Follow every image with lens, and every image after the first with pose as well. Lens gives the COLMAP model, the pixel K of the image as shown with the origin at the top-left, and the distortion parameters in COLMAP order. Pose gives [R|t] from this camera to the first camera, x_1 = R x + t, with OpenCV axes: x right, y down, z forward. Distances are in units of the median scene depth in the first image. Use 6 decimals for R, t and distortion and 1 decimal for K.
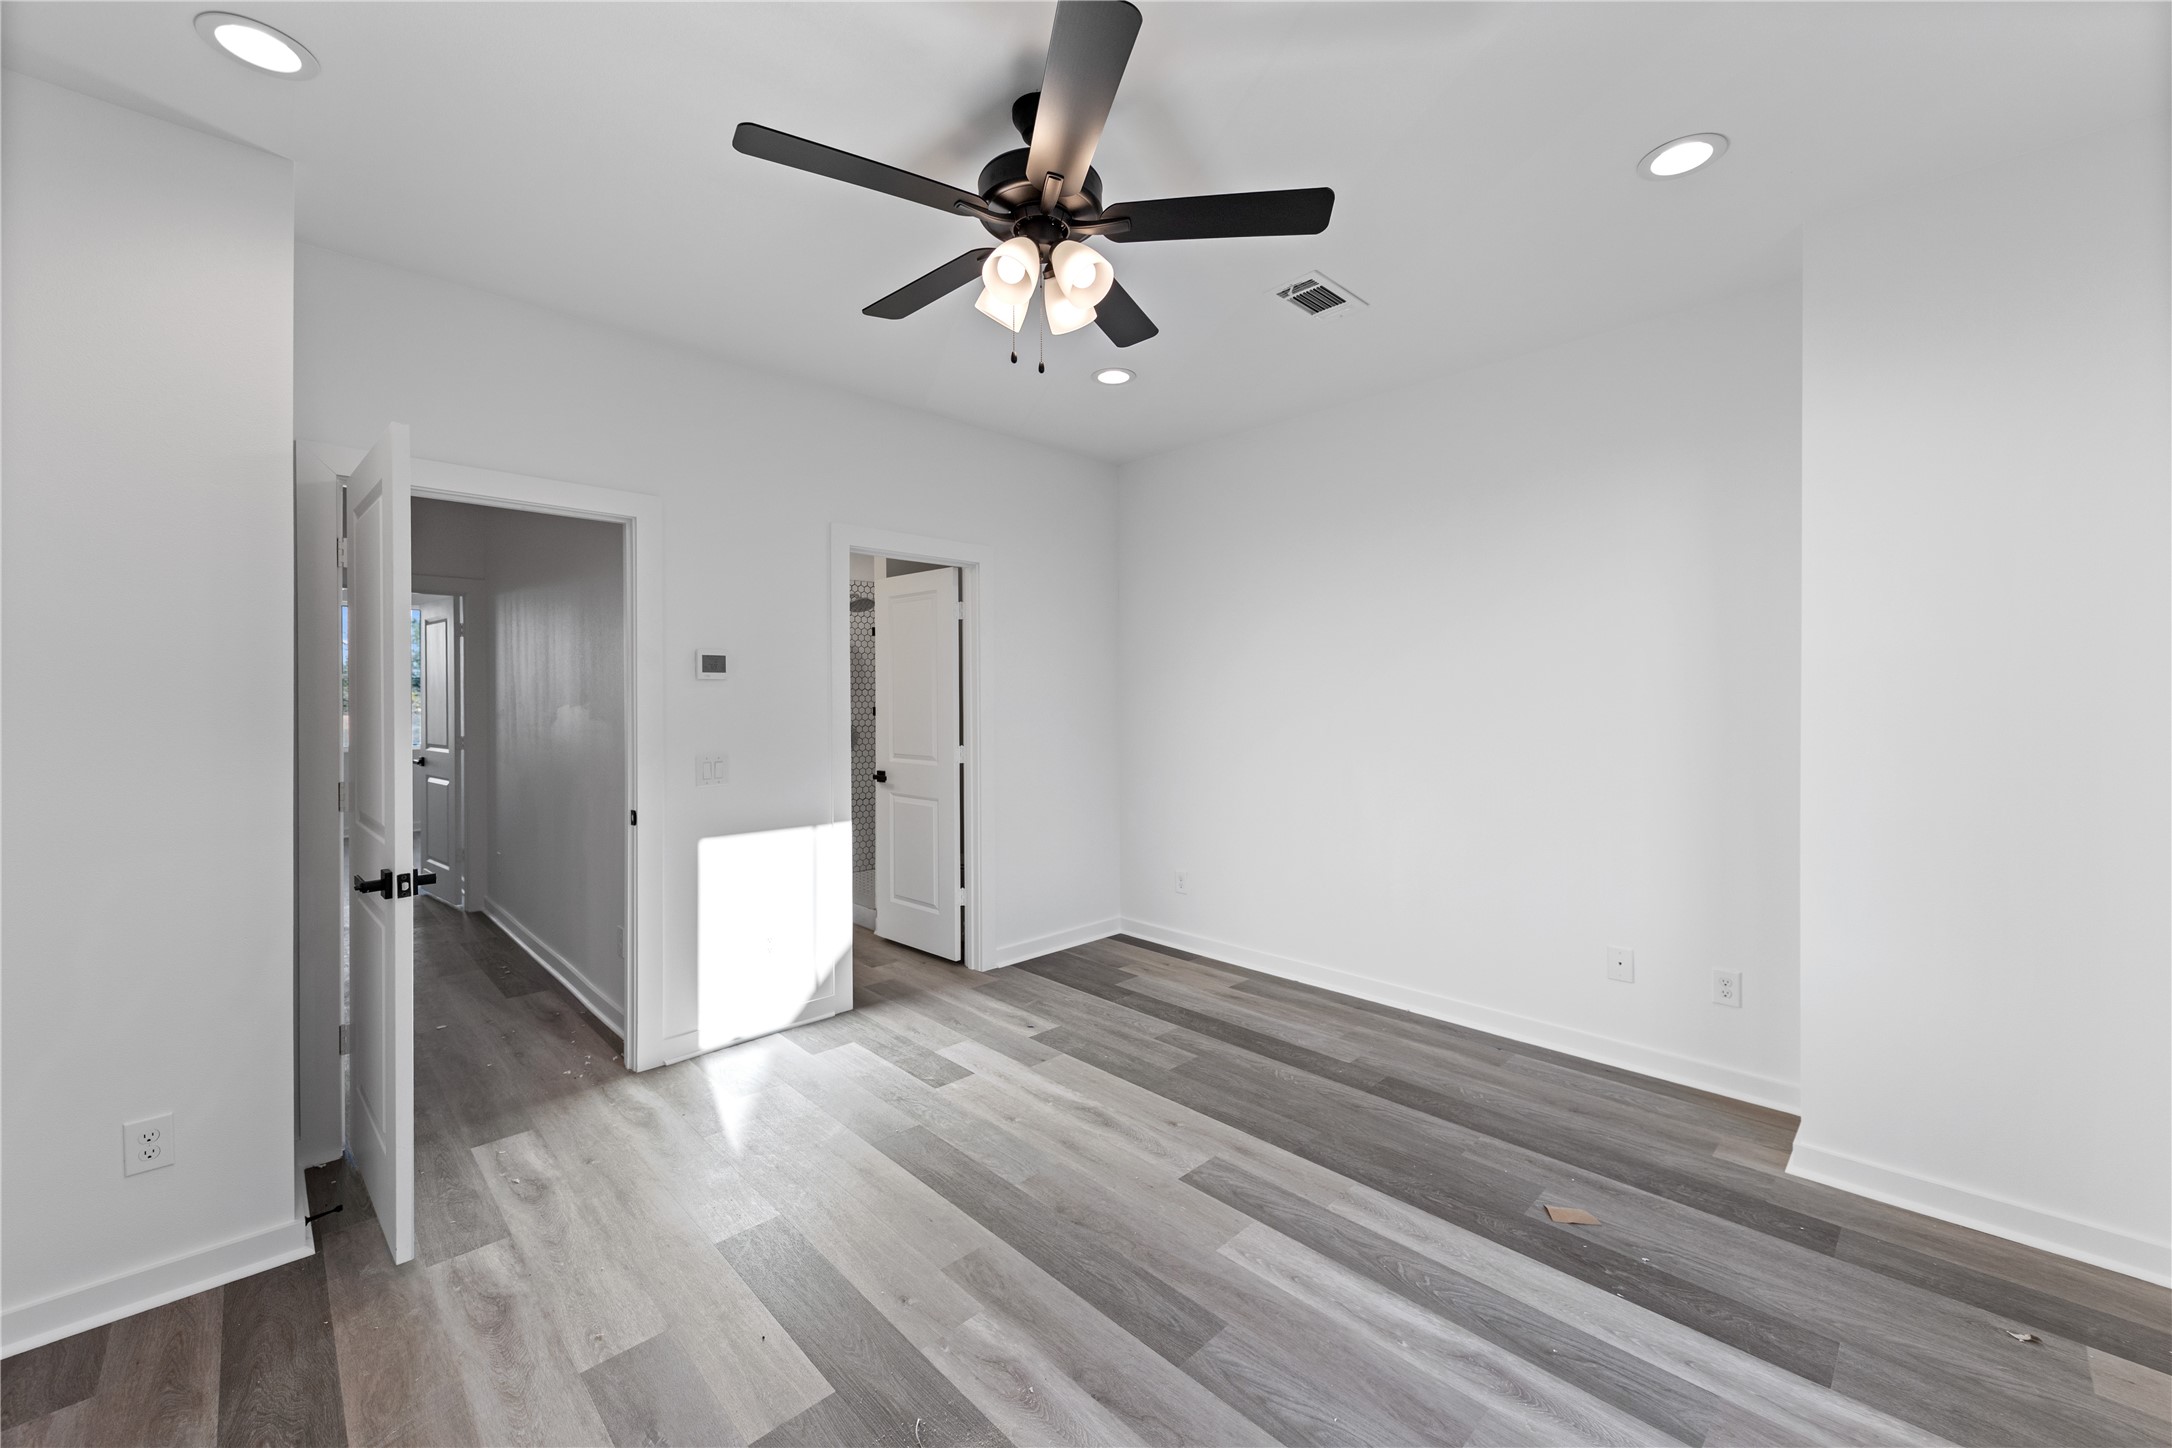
lens RADIAL K [[858.0, 0, 1079.9], [0, 858.0, 706.6], [0, 0, 1]] dist [0.018330, -0.007582]
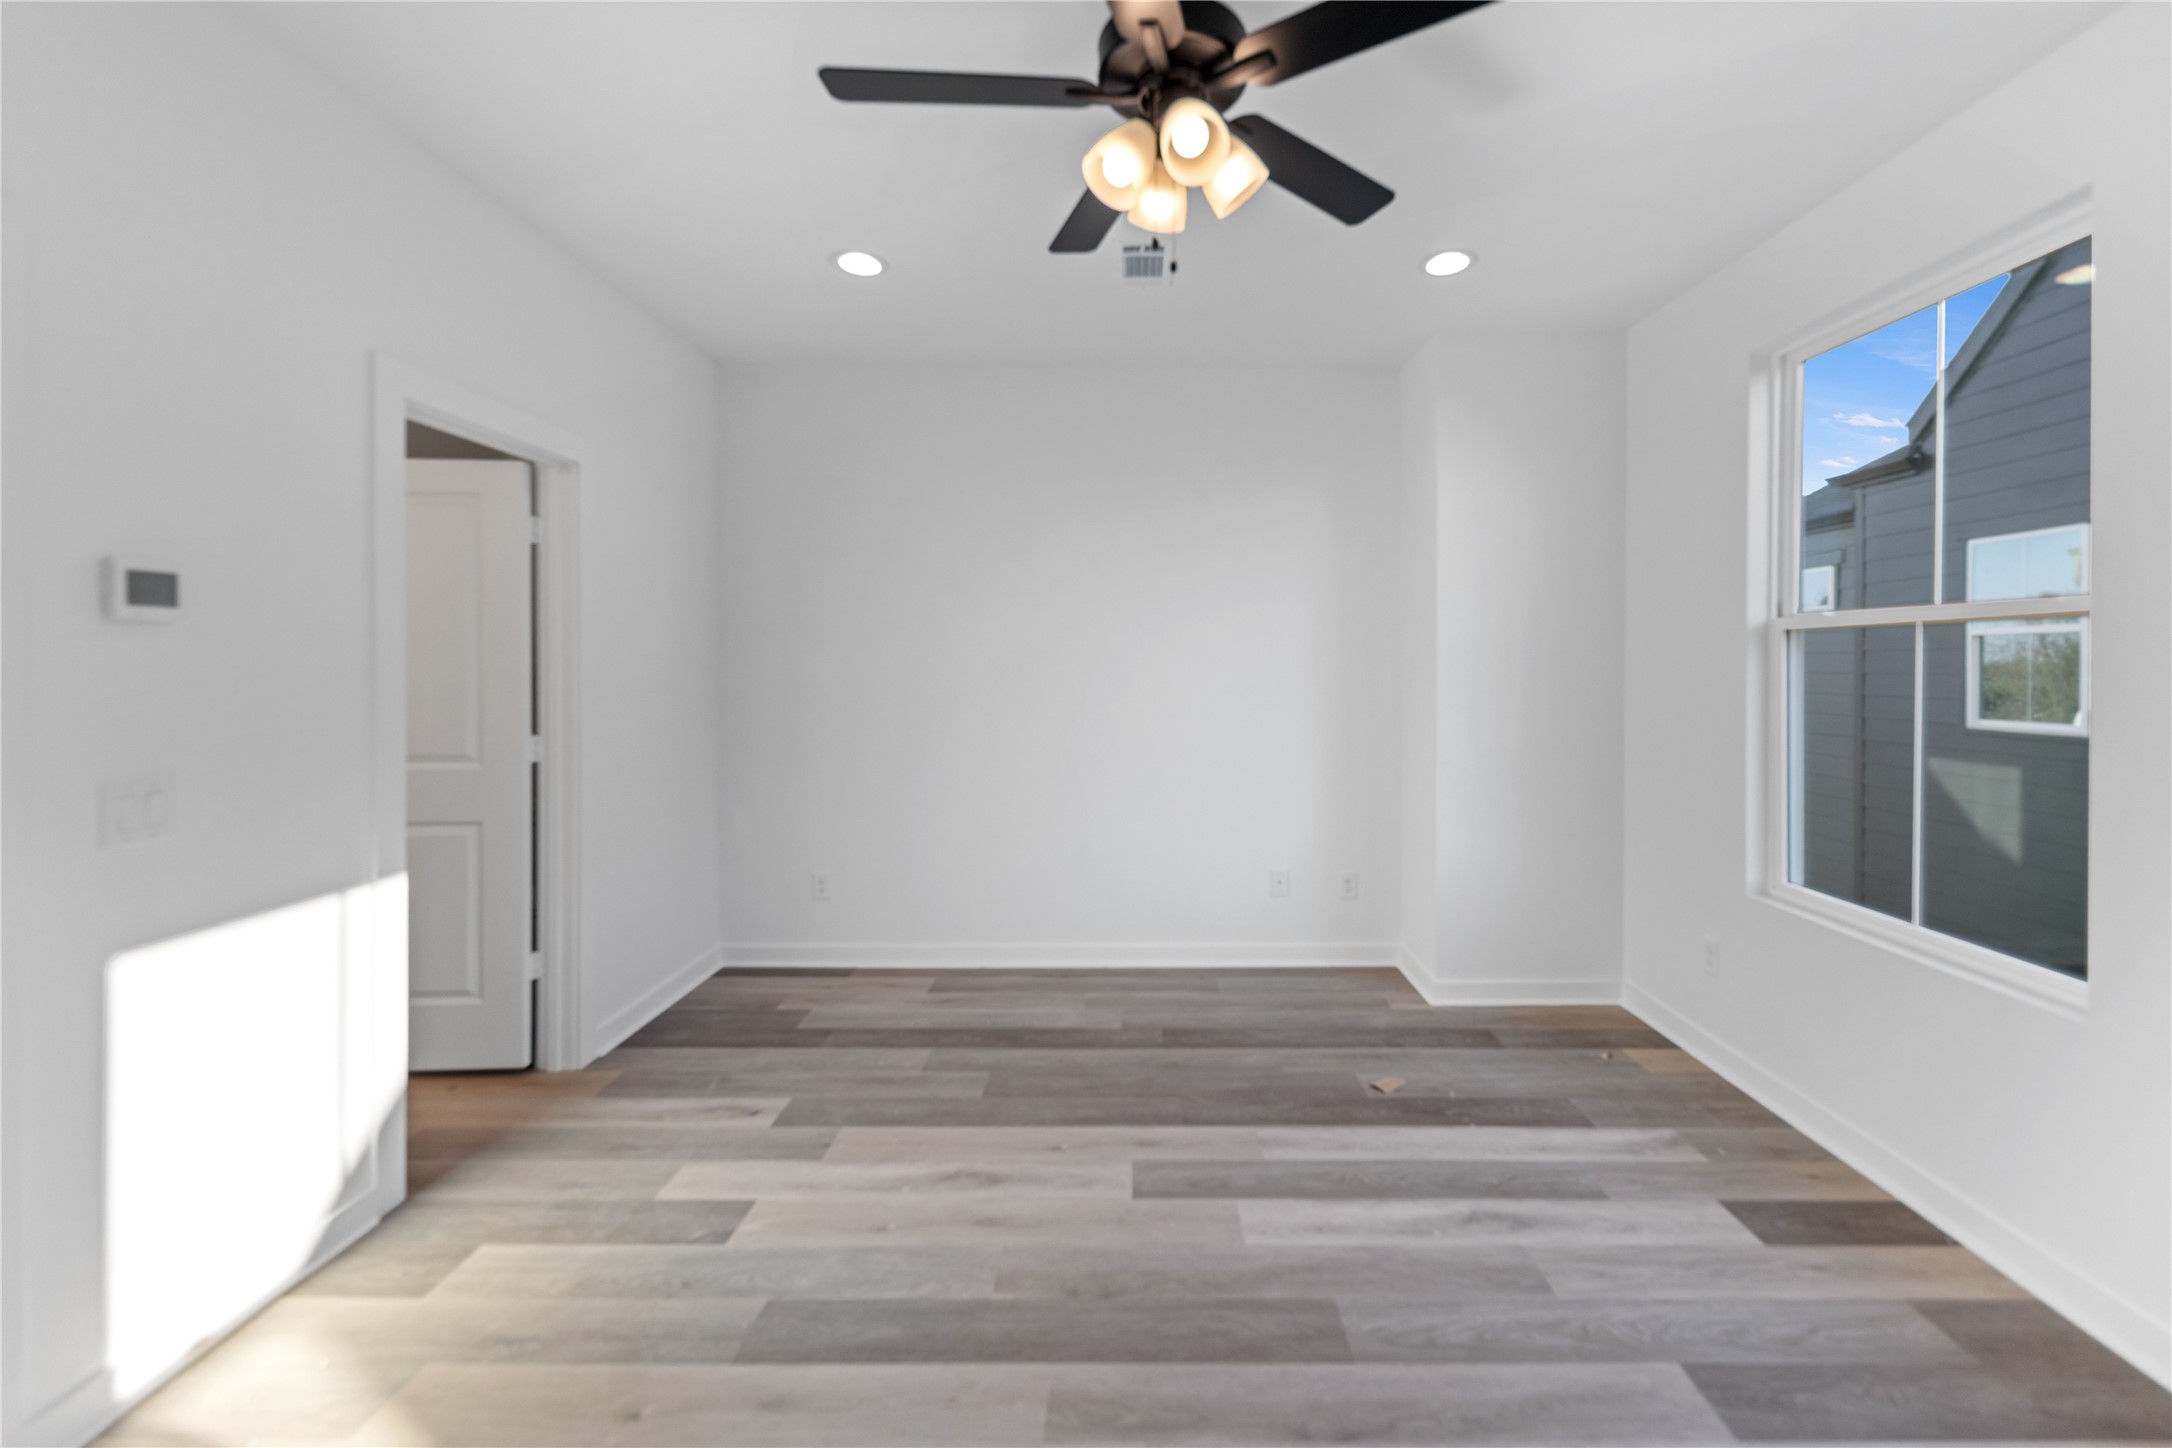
lens RADIAL K [[877.1, 0, 1145.2], [0, 877.1, 672.7], [0, 0, 1]] dist [0.015096, -0.007829]
pose [[0.687764, 0.000652, 0.725934, -0.416578], [0.000716, 0.999999, -0.001576, -0.001477], [-0.725934, 0.001604, 0.687762, 0.269729]]
